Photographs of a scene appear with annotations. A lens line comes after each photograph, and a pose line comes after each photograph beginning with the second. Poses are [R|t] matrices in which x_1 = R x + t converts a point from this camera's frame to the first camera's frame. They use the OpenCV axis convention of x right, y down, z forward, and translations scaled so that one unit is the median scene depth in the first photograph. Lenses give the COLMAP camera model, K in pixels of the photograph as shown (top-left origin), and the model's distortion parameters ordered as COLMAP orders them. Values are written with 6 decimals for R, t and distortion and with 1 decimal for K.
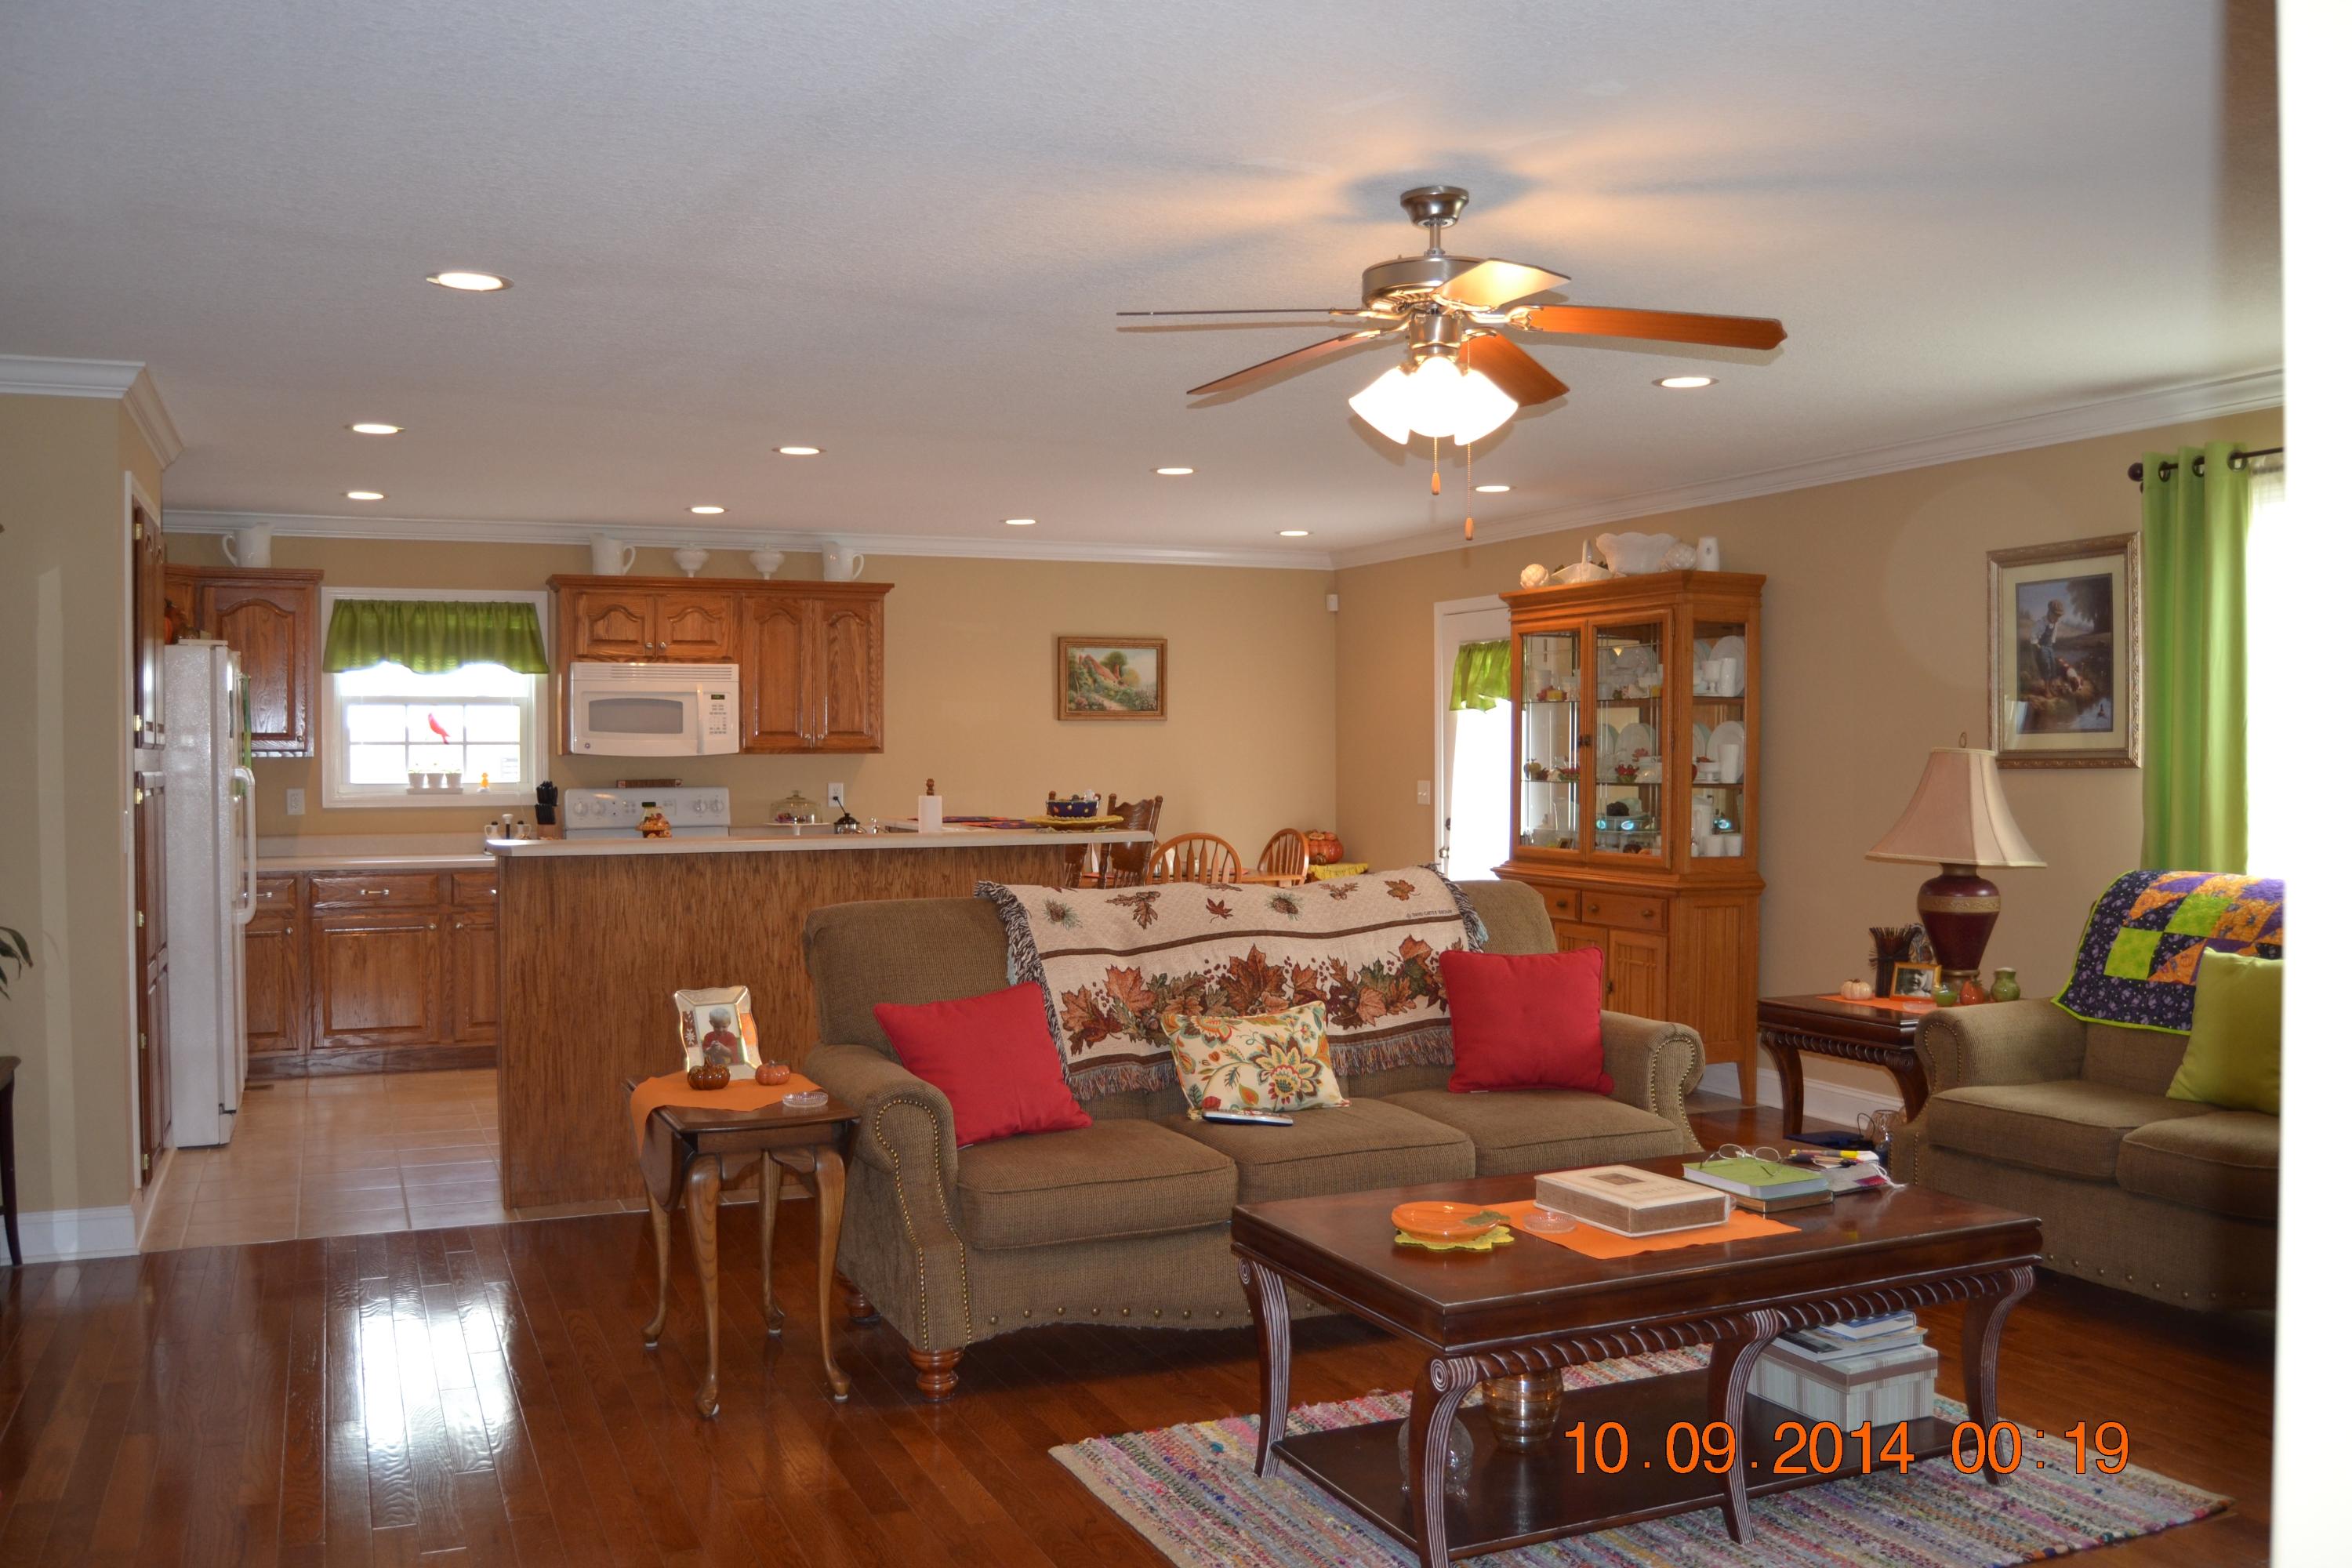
lens RADIAL K [[1973.0, 0, 1198.1], [0, 1973.0, 781.9], [0, 0, 1]] dist [-0.098426, 0.041243]
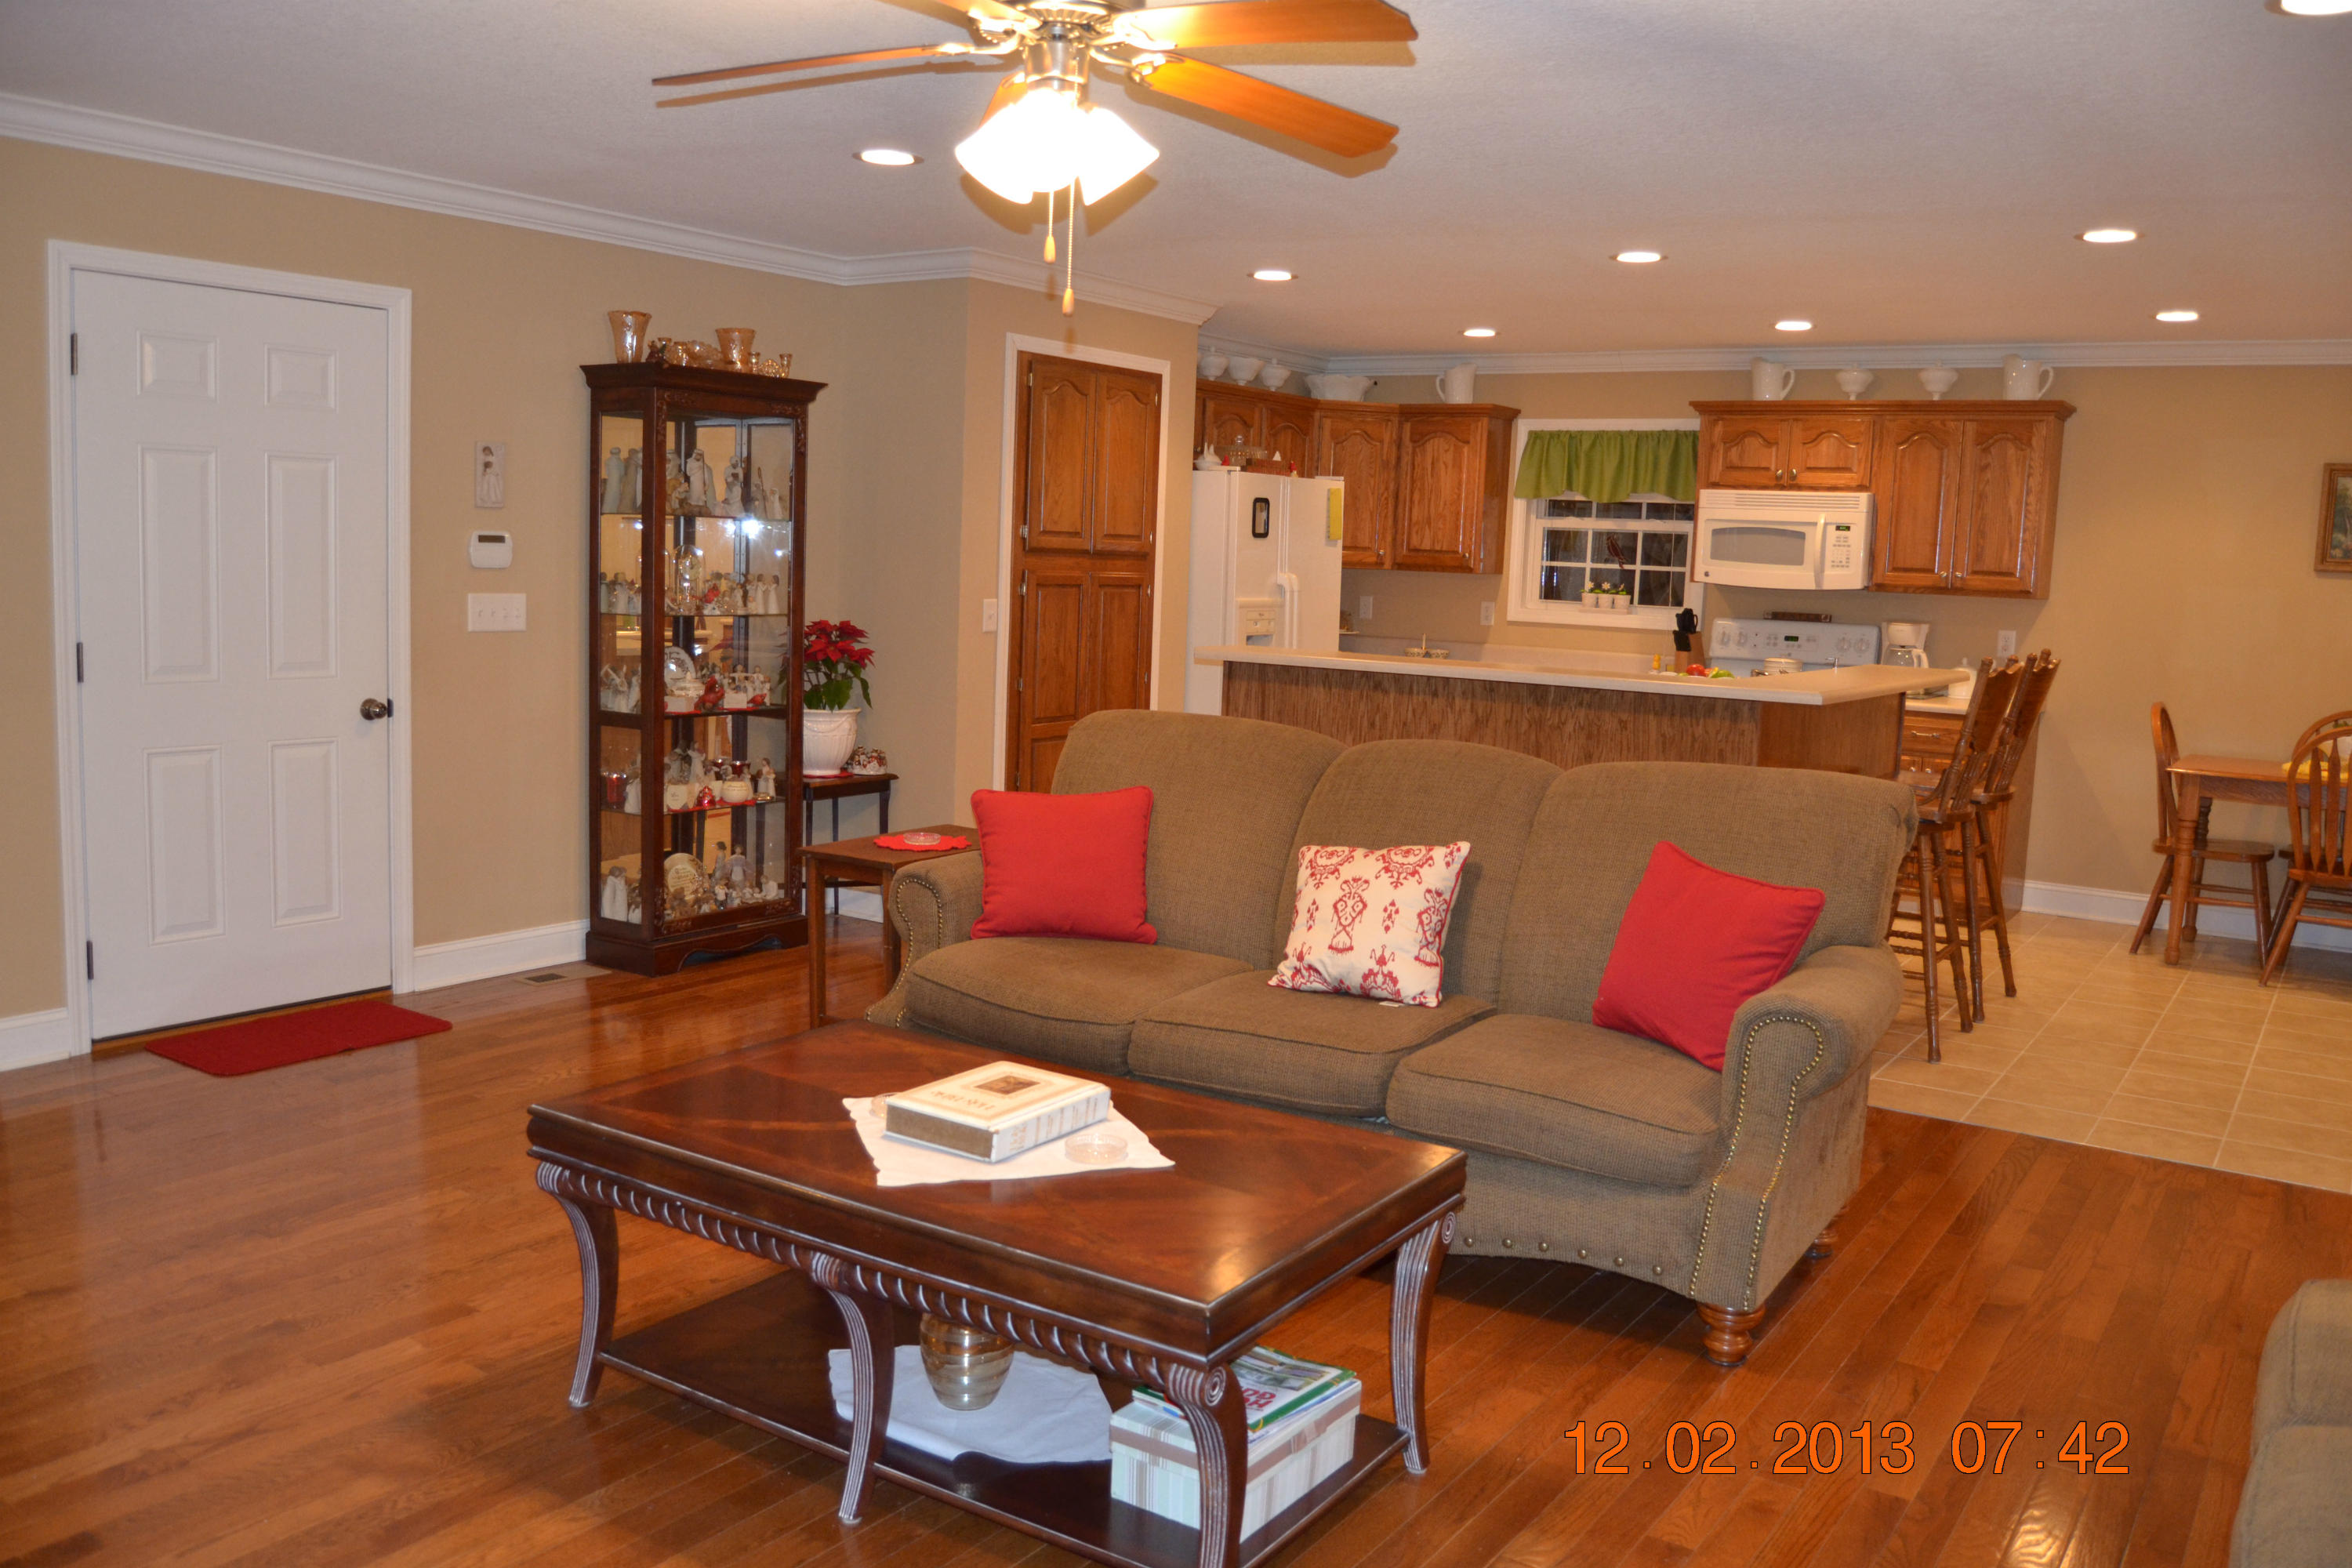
lens RADIAL K [[1874.0, 0, 1166.7], [0, 1874.0, 791.2], [0, 0, 1]] dist [-0.088003, 0.027249]
pose [[0.526103, 0.131458, -0.840199, 0.374509], [-0.051520, 0.991092, 0.122807, -0.011619], [0.848859, -0.021321, 0.528189, 0.279707]]
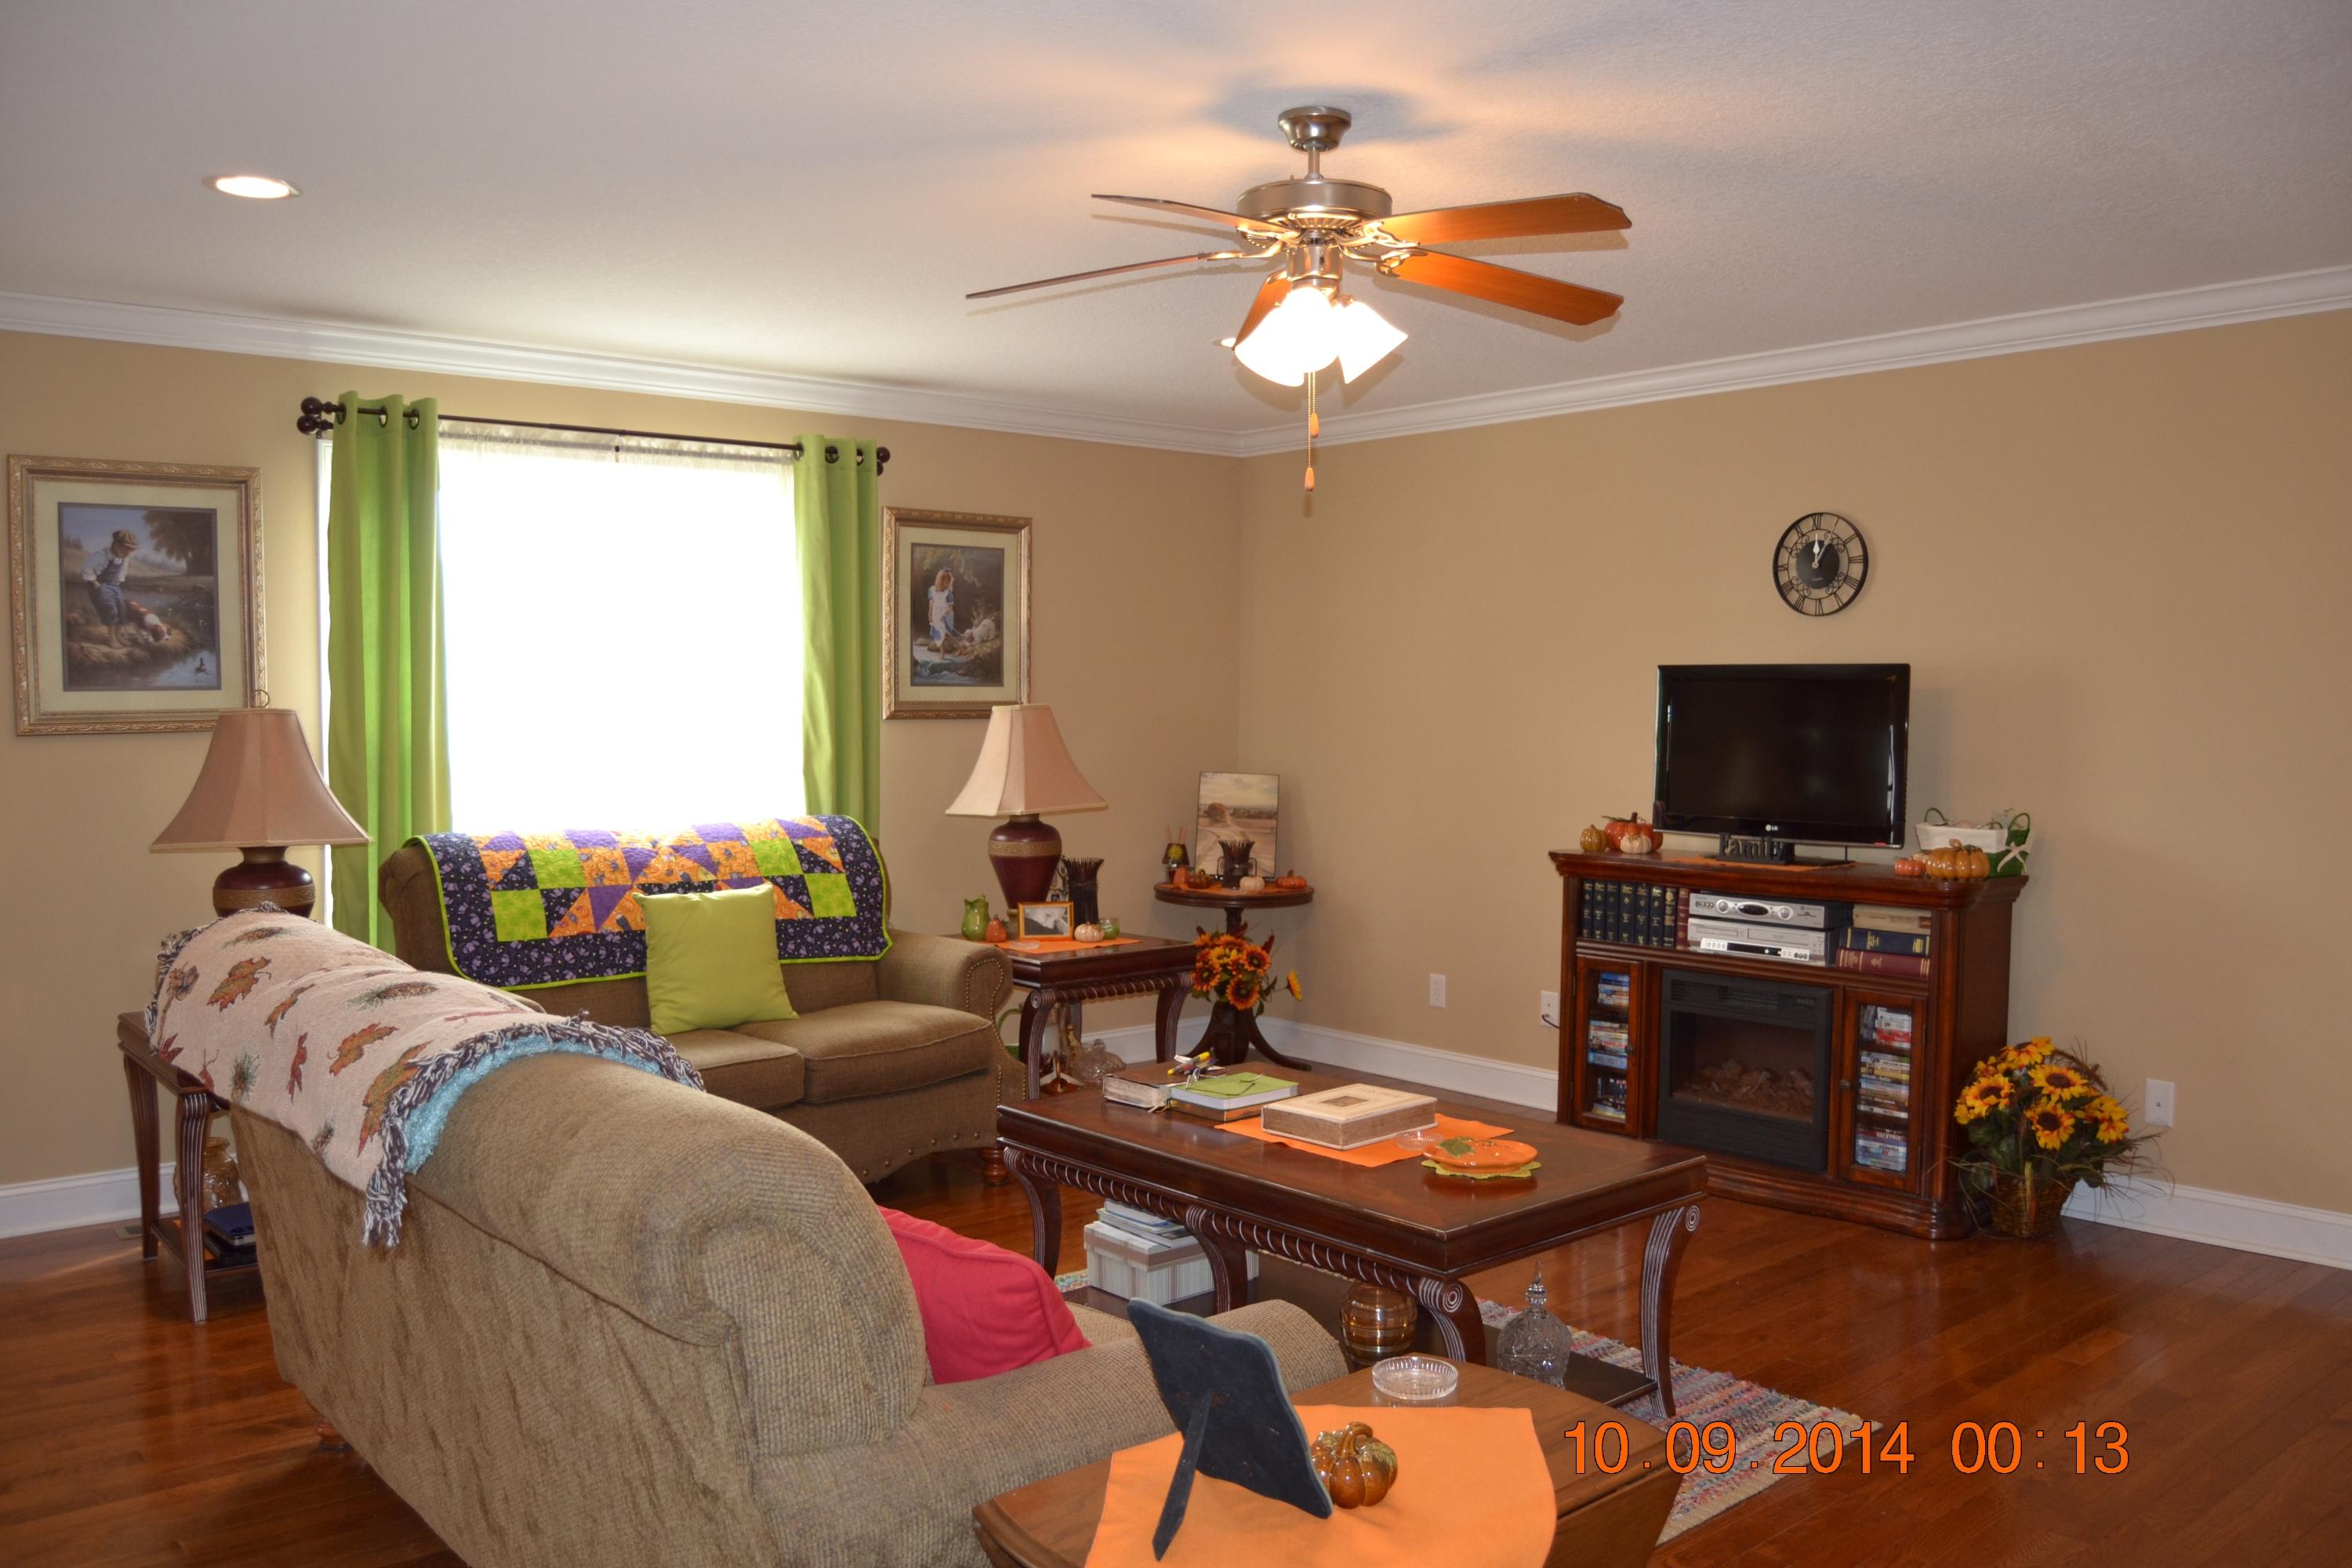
lens RADIAL K [[1884.5, 0, 1181.7], [0, 1884.5, 799.0], [0, 0, 1]] dist [-0.095088, 0.049764]
pose [[-0.278369, -0.047518, 0.959298, -0.334589], [0.016211, 0.998401, 0.054159, -0.010718], [-0.960337, 0.030627, -0.277154, 0.595228]]
